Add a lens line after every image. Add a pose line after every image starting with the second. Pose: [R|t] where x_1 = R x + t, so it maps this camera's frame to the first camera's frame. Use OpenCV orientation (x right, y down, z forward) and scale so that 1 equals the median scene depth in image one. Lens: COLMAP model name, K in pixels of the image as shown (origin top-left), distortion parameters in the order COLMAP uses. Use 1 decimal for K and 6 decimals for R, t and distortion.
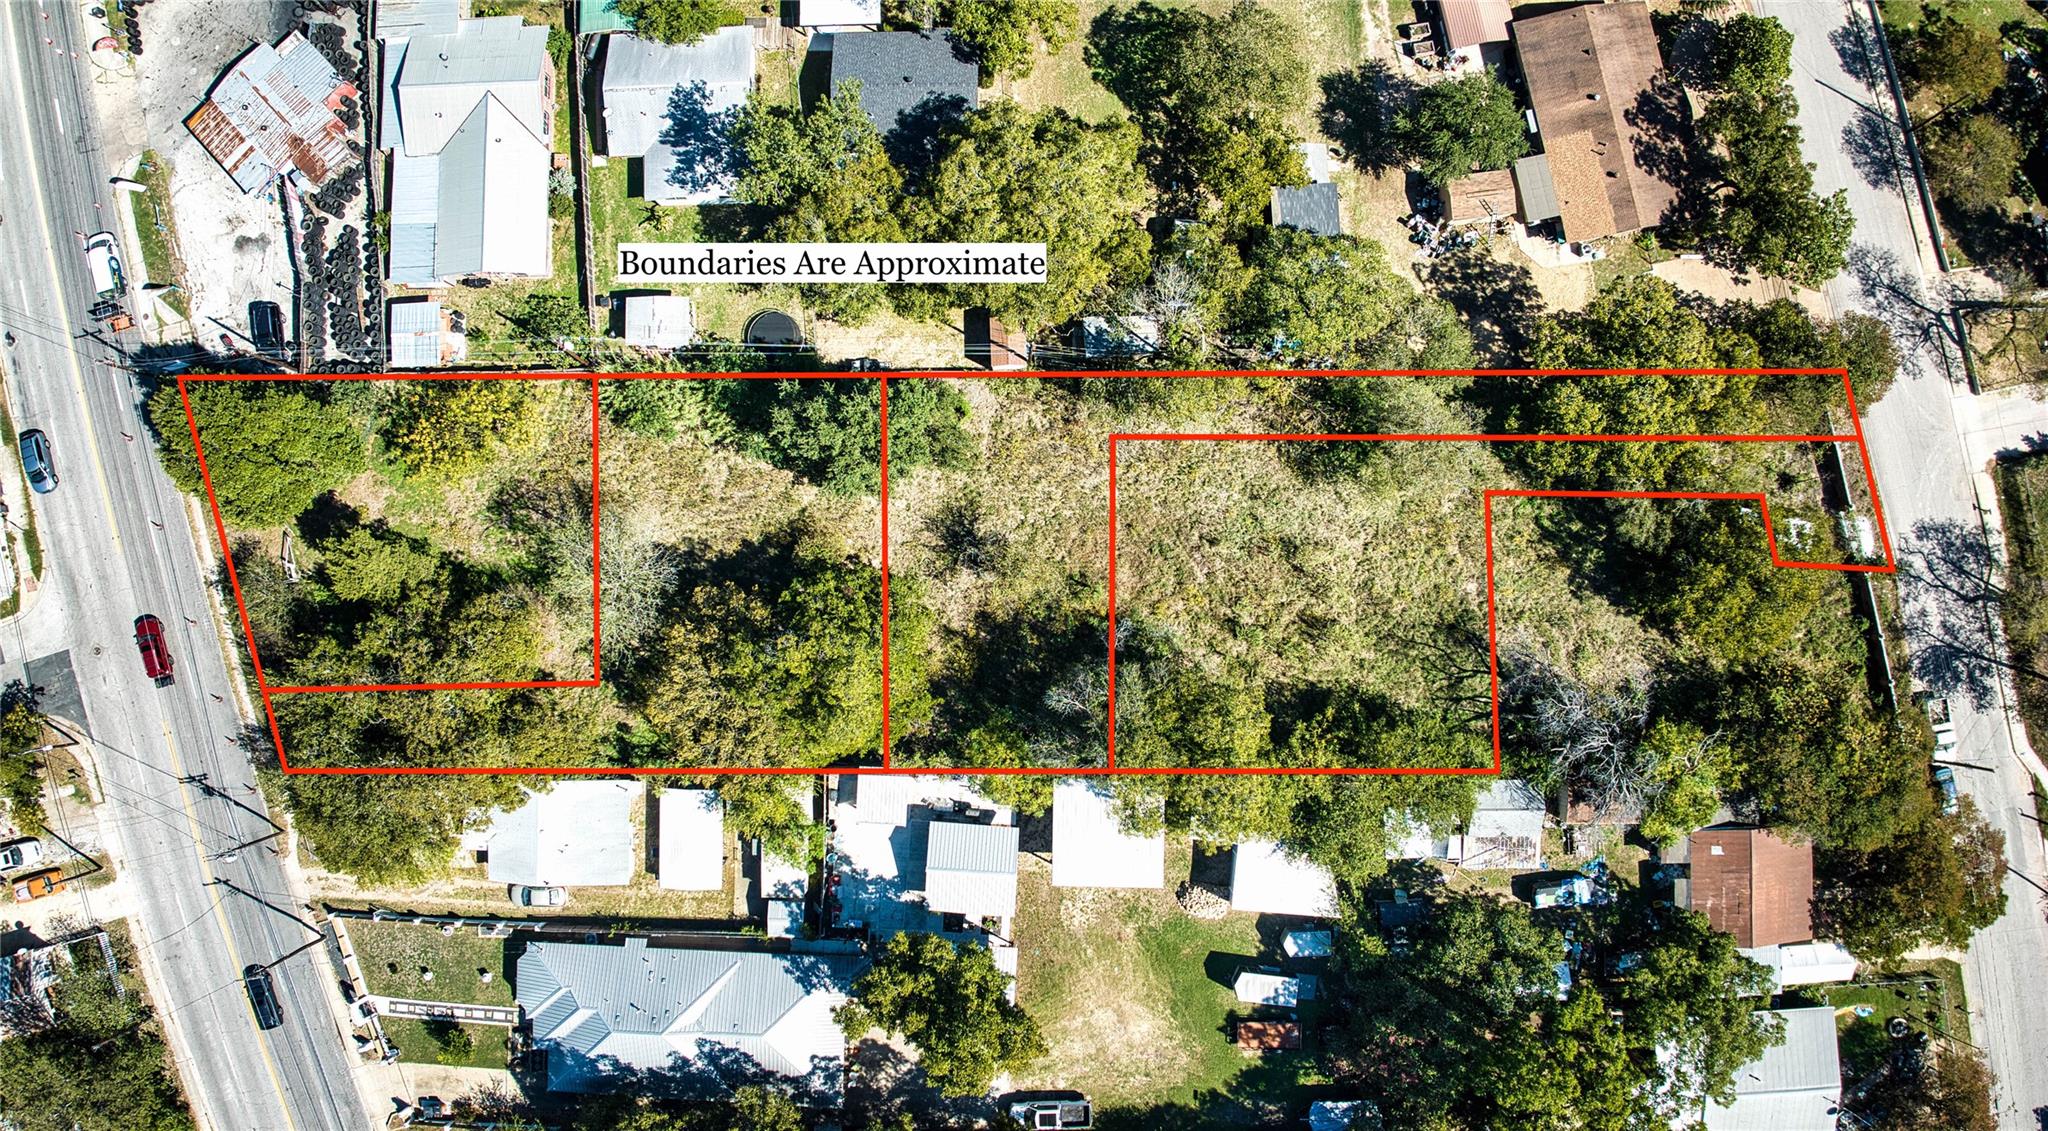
lens RADIAL K [[1424.3, 0, 1027.4], [0, 1424.3, 566.2], [0, 0, 1]] dist [-0.102051, -0.011179]
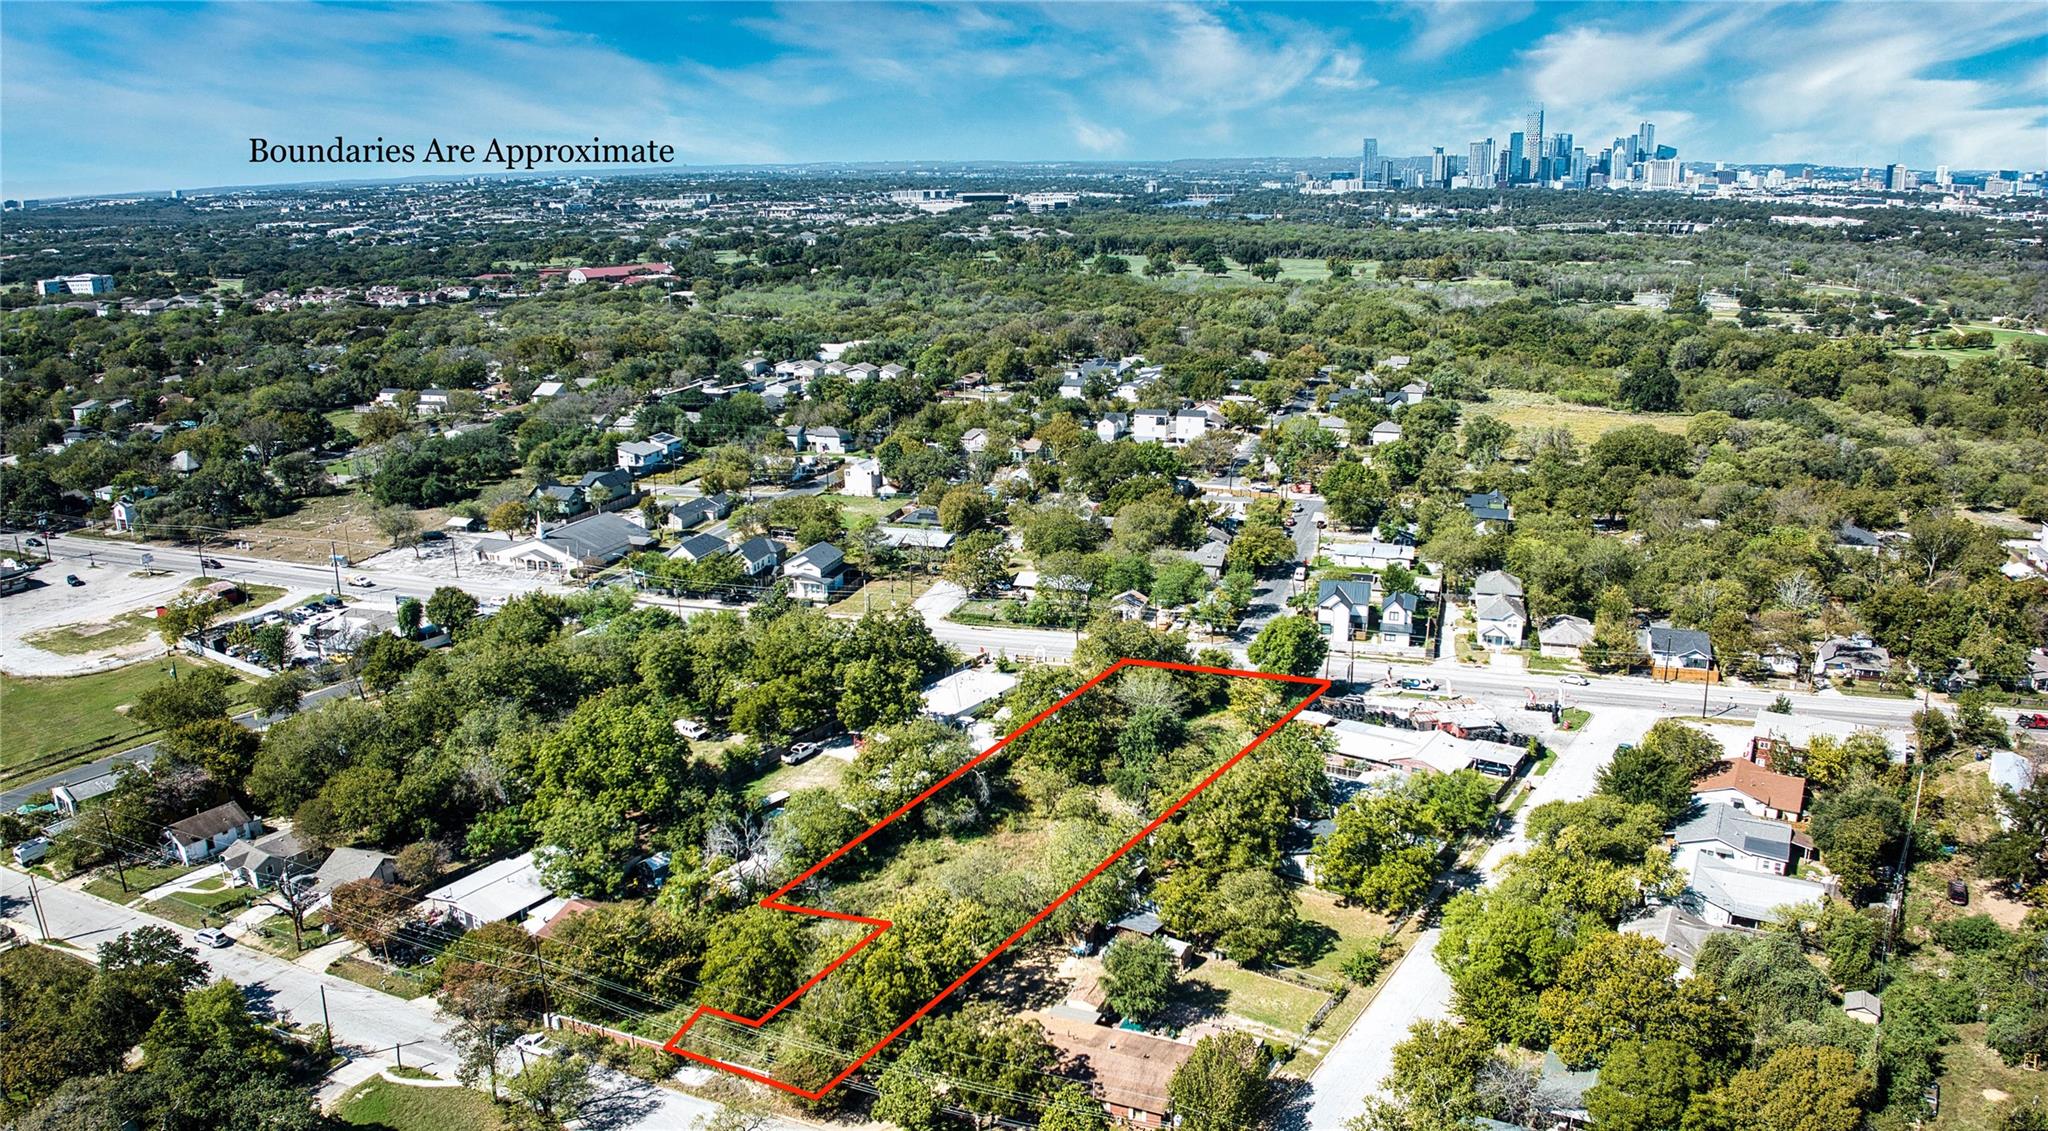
lens RADIAL K [[1424.3, 0, 1032.3], [0, 1424.3, 567.2], [0, 0, 1]] dist [-0.102051, -0.011179]
pose [[-0.551963, 0.251590, -0.795009, 1.317461], [-0.832634, -0.114421, 0.541875, -0.897031], [0.045364, 0.961046, 0.272638, 0.235745]]
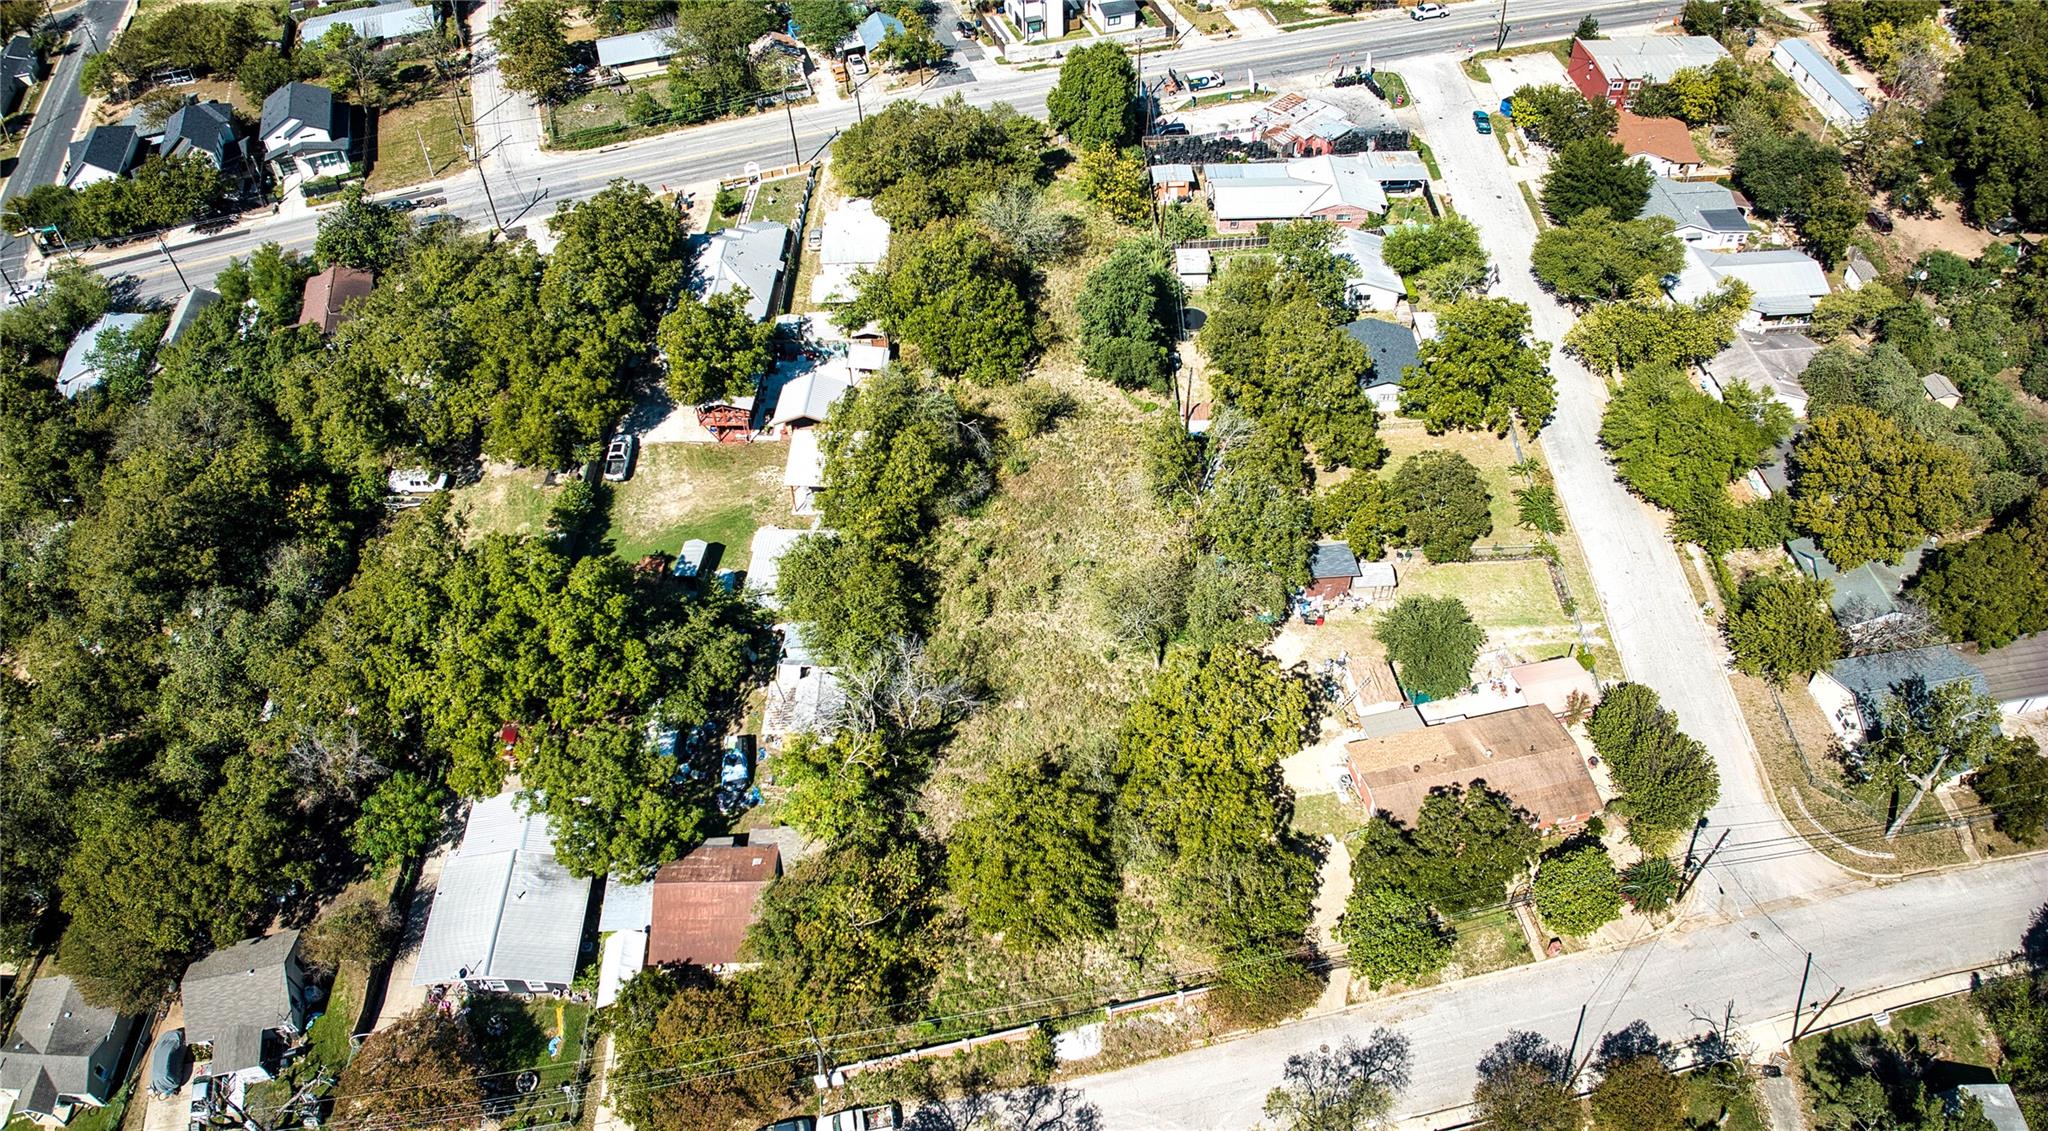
lens RADIAL K [[1424.3, 0, 1037.0], [0, 1424.3, 606.1], [0, 0, 1]] dist [-0.102051, -0.011179]
pose [[0.016322, 0.747363, -0.664215, 1.007002], [-0.998780, 0.043145, 0.024003, -0.028946], [0.046596, 0.663014, 0.747156, 0.115160]]
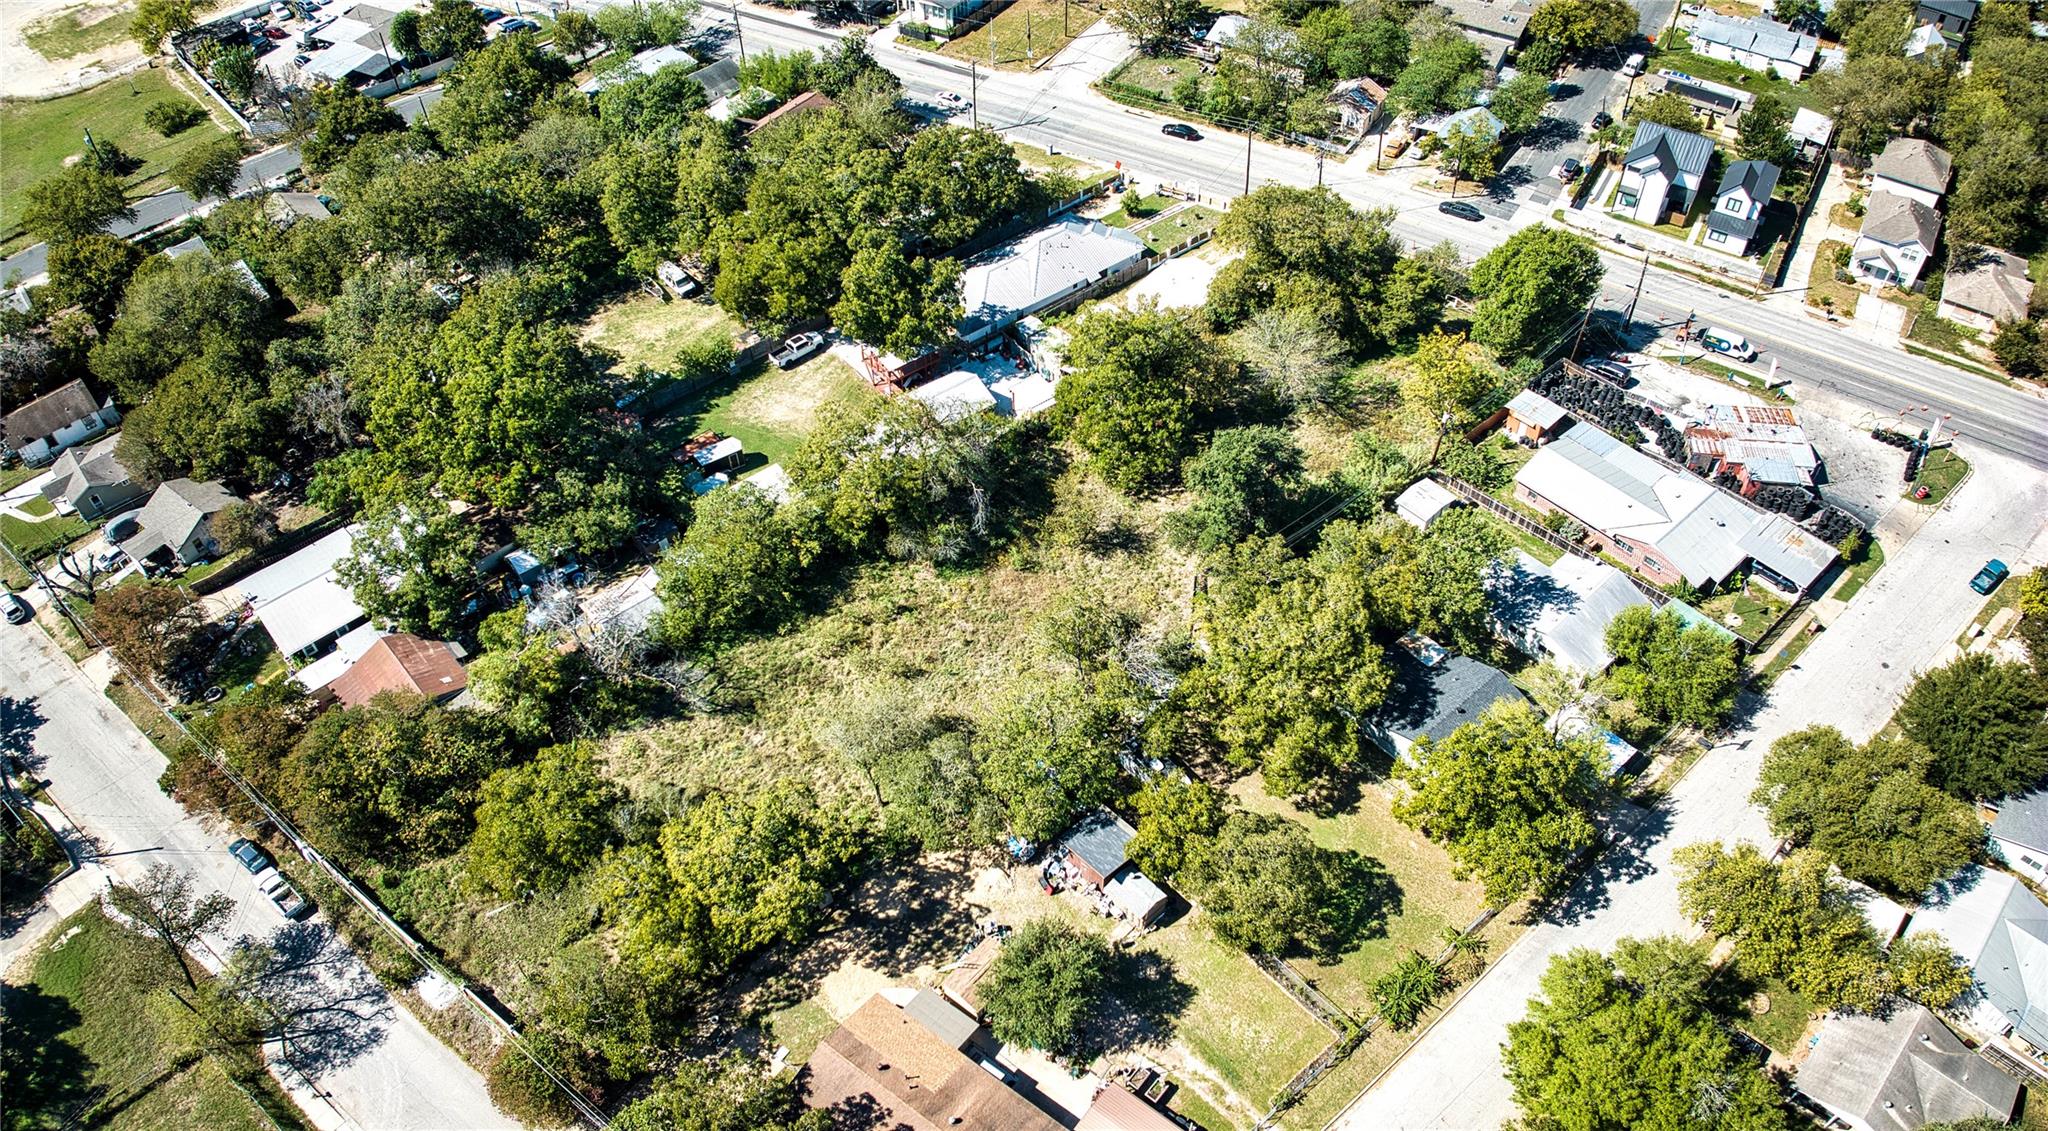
lens RADIAL K [[1424.3, 0, 1013.4], [0, 1424.3, 582.0], [0, 0, 1]] dist [-0.102051, -0.011179]
pose [[-0.754165, 0.499056, -0.426824, 0.575482], [-0.654917, -0.523934, 0.544589, -0.649211], [0.048152, 0.690244, 0.721973, 0.139982]]
